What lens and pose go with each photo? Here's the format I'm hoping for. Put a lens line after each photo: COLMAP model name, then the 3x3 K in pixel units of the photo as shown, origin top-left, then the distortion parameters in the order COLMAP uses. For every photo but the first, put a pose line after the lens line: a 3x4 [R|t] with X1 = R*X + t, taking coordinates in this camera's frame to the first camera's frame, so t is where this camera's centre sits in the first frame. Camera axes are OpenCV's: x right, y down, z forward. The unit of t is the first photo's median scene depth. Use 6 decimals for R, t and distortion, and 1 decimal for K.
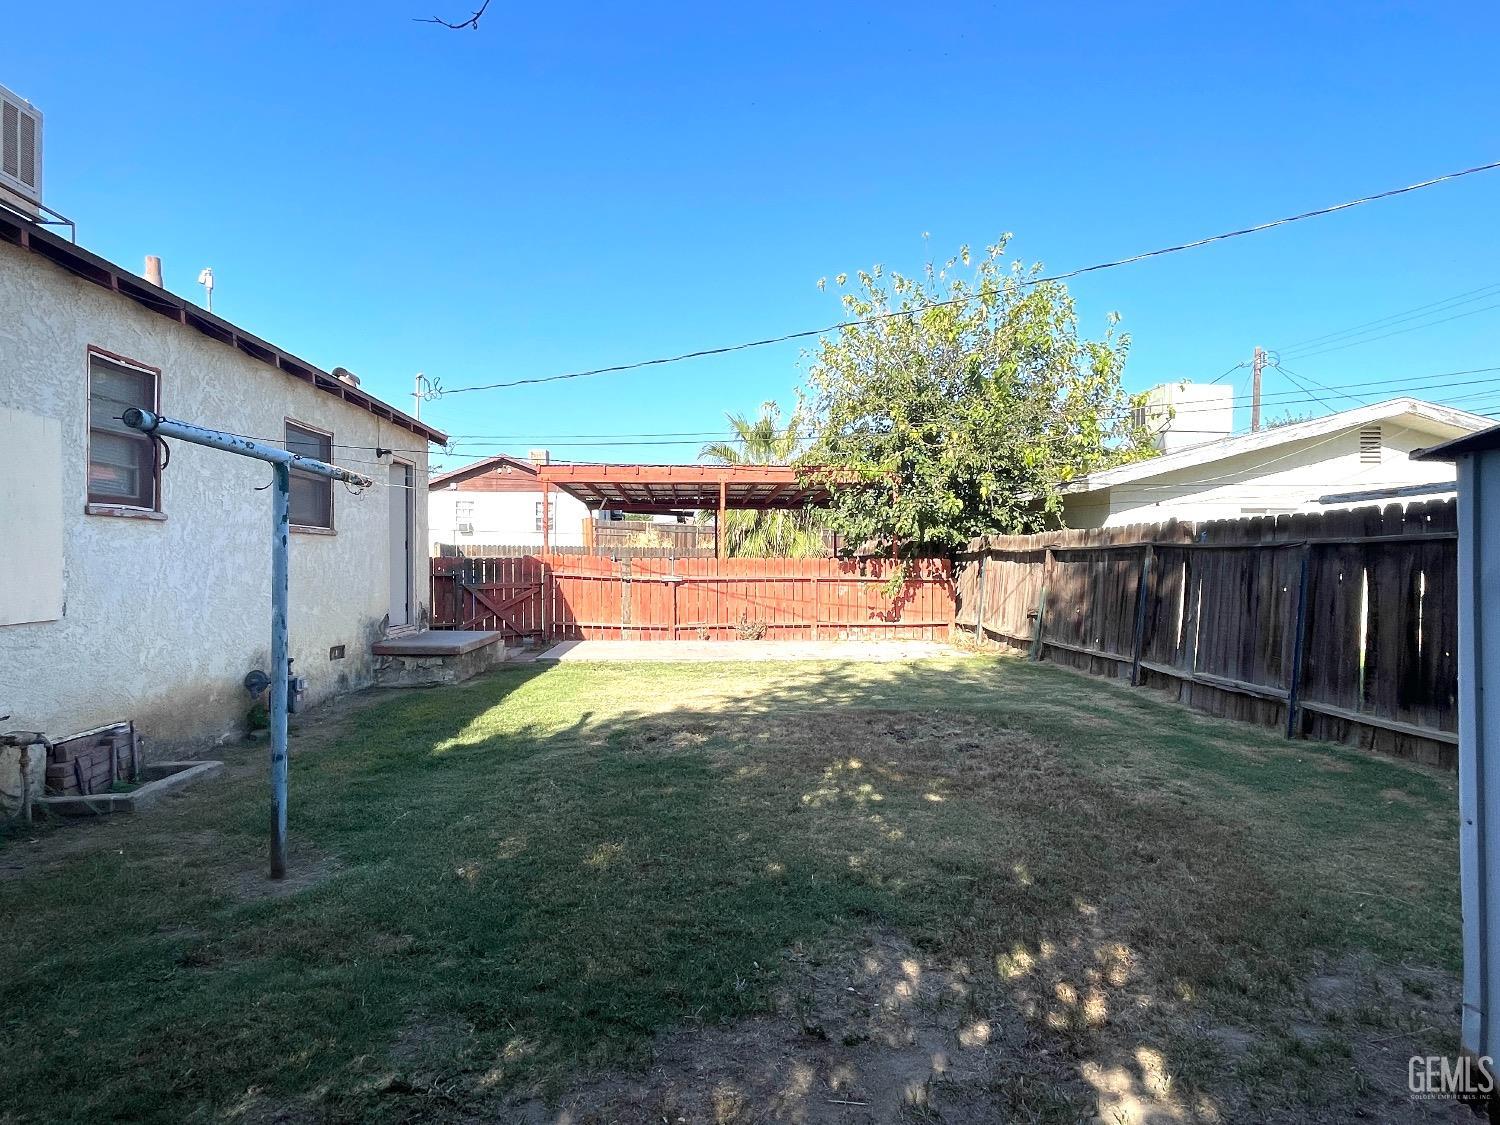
lens RADIAL K [[857.9, 0, 750.0], [0, 857.9, 562.5], [0, 0, 1]] dist [0.003728, 0.002577]
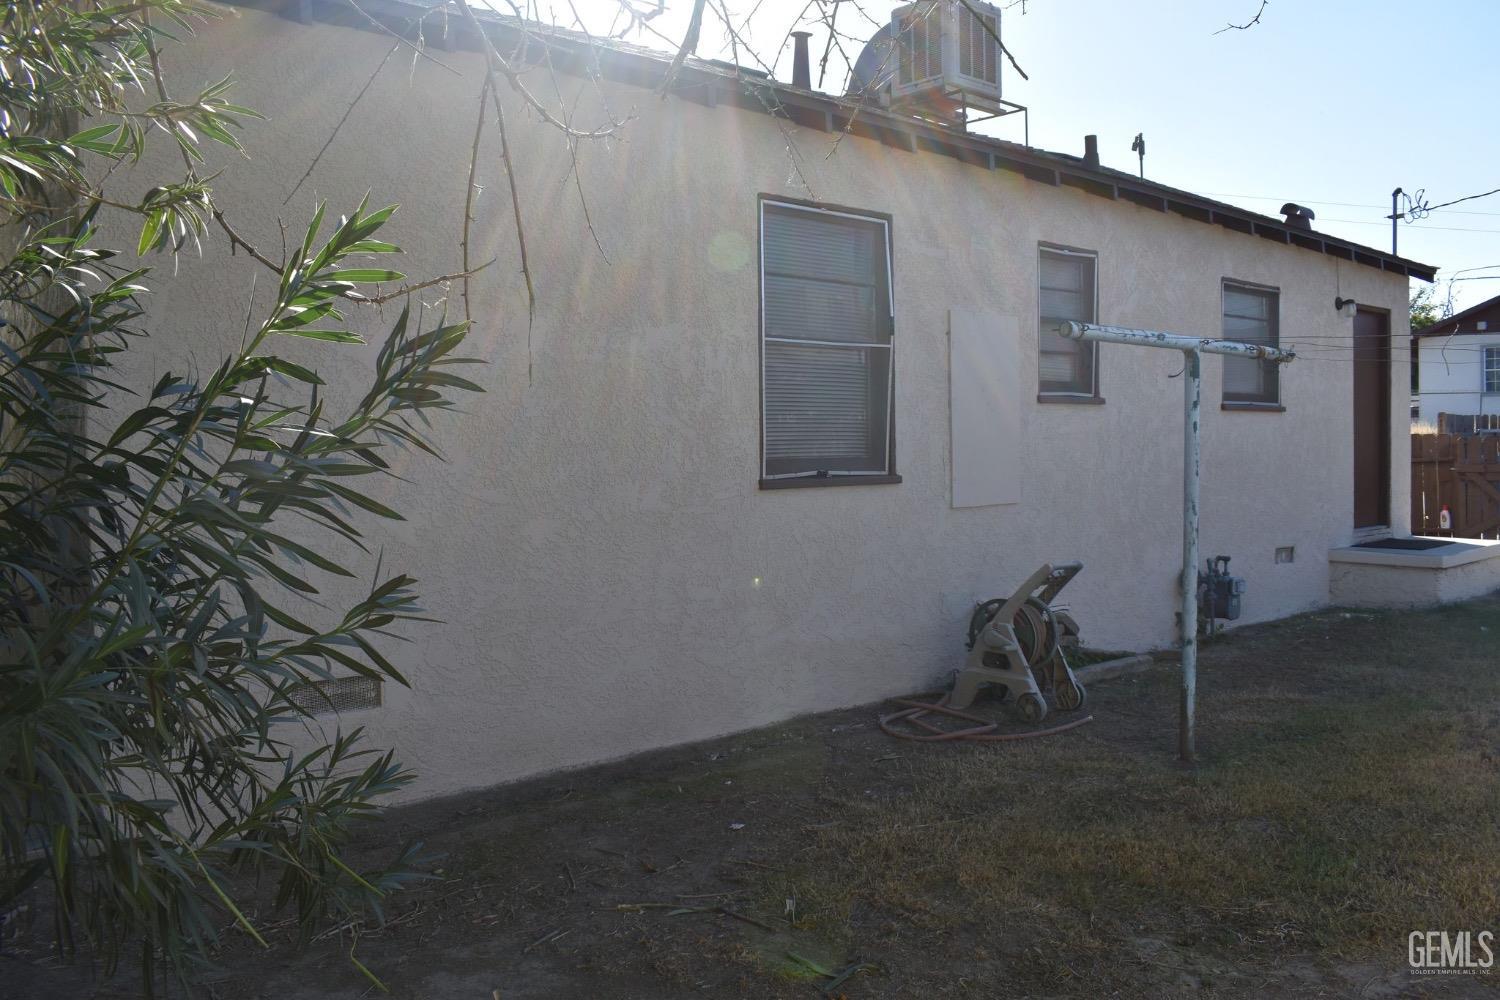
lens RADIAL K [[1189.5, 0, 755.6], [0, 1189.5, 499.2], [0, 0, 1]] dist [-0.087668, -0.001678]
pose [[0.625906, 0.024162, -0.779525, 0.117972], [0.013317, 0.999043, 0.041659, -0.002839], [0.779785, -0.036456, 0.624985, -0.147165]]
